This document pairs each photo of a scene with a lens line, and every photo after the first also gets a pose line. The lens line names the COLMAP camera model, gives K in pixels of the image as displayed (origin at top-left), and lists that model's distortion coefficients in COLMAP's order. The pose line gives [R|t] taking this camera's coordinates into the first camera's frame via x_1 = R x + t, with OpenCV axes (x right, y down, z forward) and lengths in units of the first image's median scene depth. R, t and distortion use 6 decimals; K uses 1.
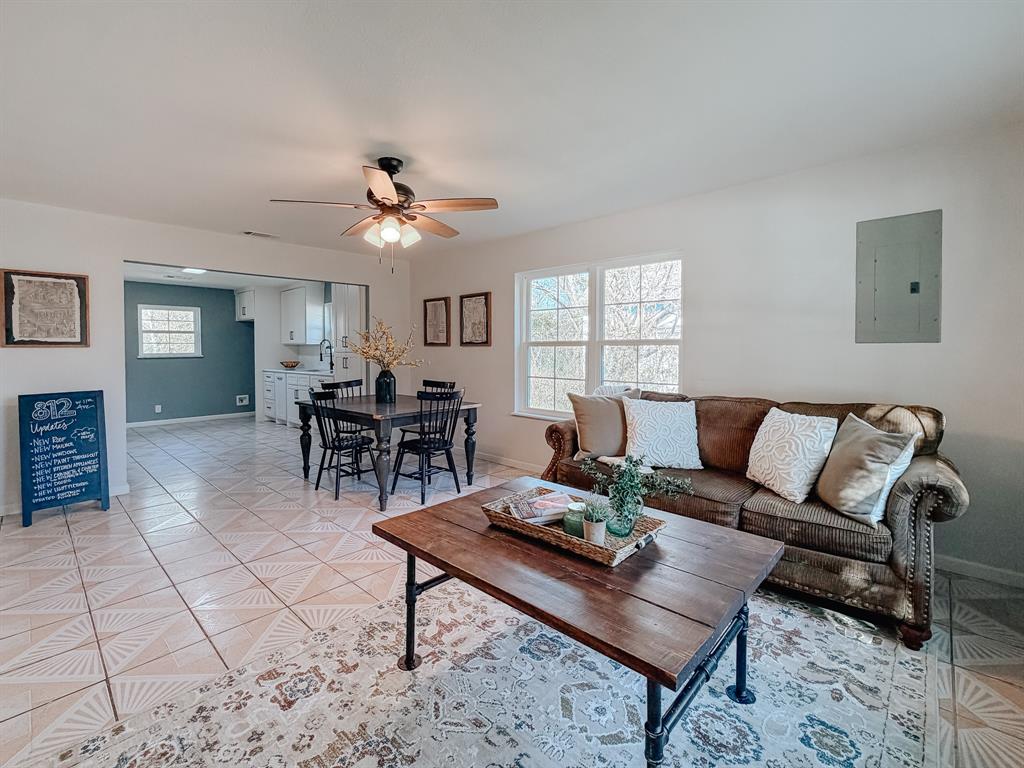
lens RADIAL K [[465.5, 0, 491.7], [0, 465.5, 359.5], [0, 0, 1]] dist [0.002565, -0.000135]
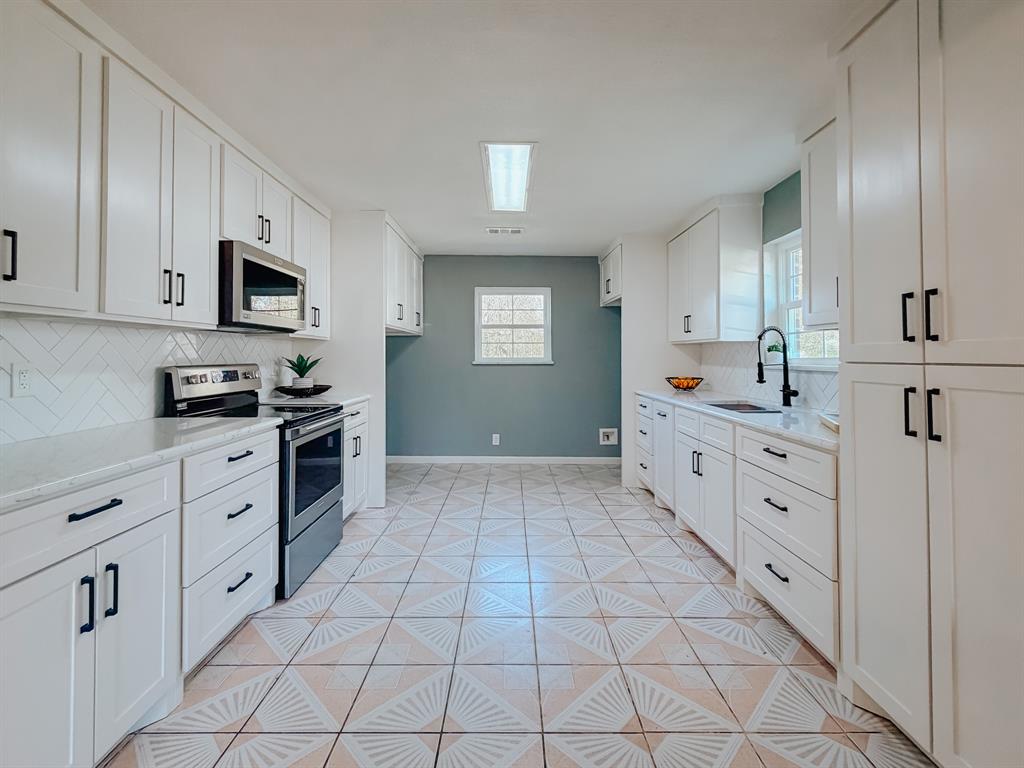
lens RADIAL K [[465.5, 0, 519.2], [0, 465.5, 352.7], [0, 0, 1]] dist [0.002565, -0.000135]
pose [[0.727648, 0.005065, -0.685932, -0.450317], [-0.024190, 0.999540, -0.018280, -0.017927], [0.685524, 0.029894, 0.727436, 1.054639]]
